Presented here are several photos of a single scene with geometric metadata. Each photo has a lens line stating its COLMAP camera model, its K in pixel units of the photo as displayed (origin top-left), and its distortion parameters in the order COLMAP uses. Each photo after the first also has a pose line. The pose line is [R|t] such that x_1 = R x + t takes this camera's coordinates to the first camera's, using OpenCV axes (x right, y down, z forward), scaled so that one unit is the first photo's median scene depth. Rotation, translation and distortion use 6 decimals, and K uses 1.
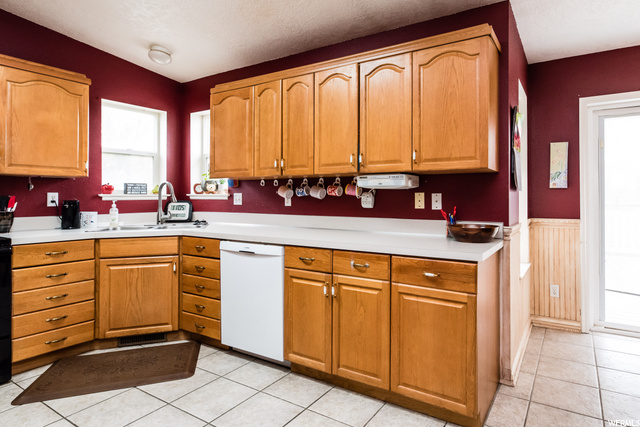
lens RADIAL K [[352.0, 0, 369.4], [0, 352.0, 195.8], [0, 0, 1]] dist [0.001350, 0.001079]
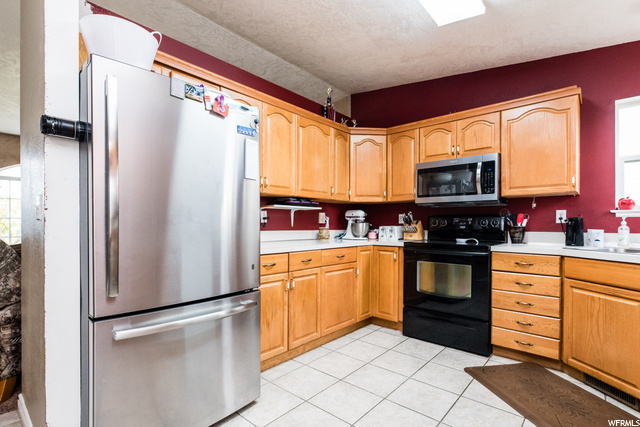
lens RADIAL K [[313.5, 0, 316.6], [0, 313.5, 227.4], [0, 0, 1]] dist [-0.000025, -0.000106]
pose [[-0.206387, 0.008541, -0.978433, 0.186283], [0.001766, 0.999964, 0.008357, 0.036645], [0.978469, -0.000004, -0.206395, 0.523046]]
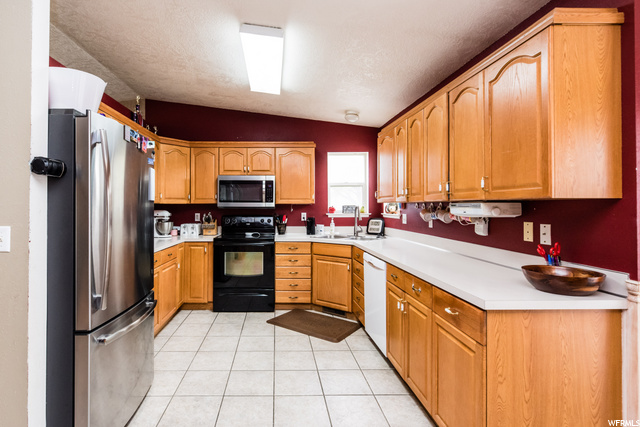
lens RADIAL K [[333.8, 0, 282.8], [0, 333.8, 204.9], [0, 0, 1]] dist [-0.000515, -0.000155]
pose [[0.510107, -0.004569, -0.860099, 0.491248], [0.004300, 0.999987, -0.002762, -0.046893], [0.860100, -0.002290, 0.510120, 0.090241]]
